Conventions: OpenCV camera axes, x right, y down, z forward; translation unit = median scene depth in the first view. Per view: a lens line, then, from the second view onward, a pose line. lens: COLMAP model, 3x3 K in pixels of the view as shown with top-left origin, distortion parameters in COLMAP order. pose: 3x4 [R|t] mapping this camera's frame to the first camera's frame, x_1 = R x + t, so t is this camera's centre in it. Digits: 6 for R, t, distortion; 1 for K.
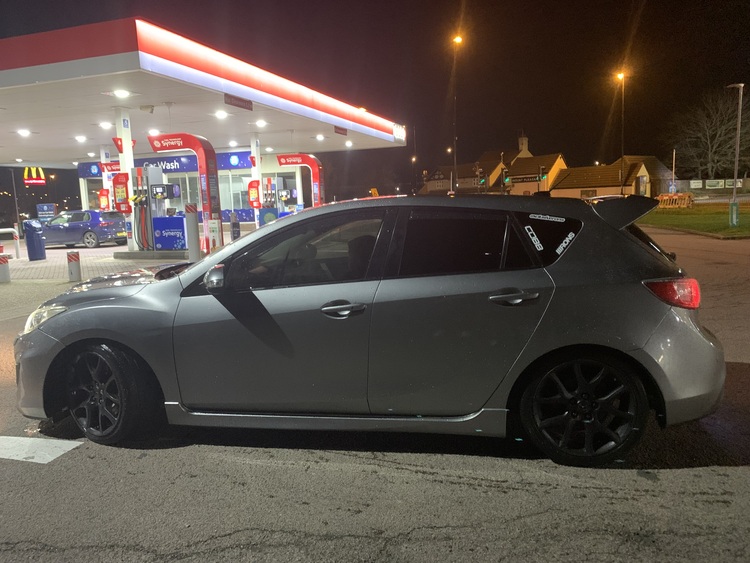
lens RADIAL K [[562.0, 0, 378.3], [0, 562.0, 275.5], [0, 0, 1]] dist [0.020043, -0.026292]
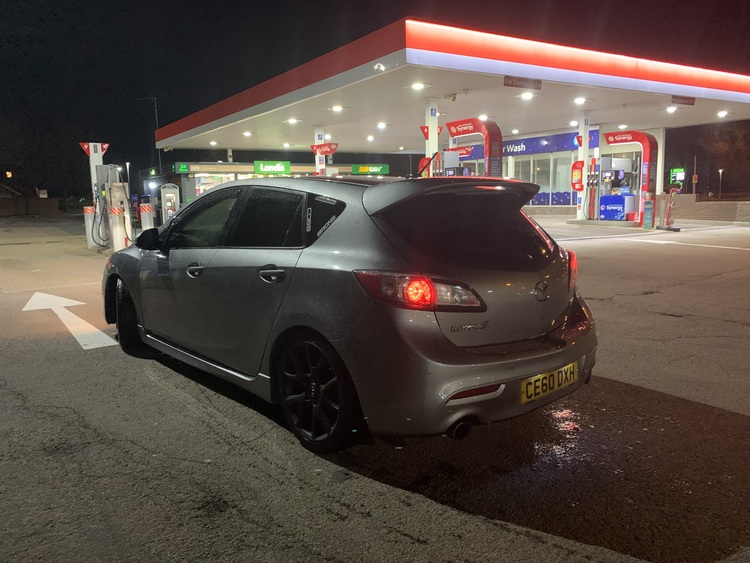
lens RADIAL K [[562.0, 0, 376.4], [0, 562.0, 288.4], [0, 0, 1]] dist [0.020043, -0.026292]
pose [[0.779948, 0.119429, -0.614344, 0.191307], [-0.086640, 0.992776, 0.083001, -0.007236], [0.619819, -0.011510, 0.784661, 0.053706]]
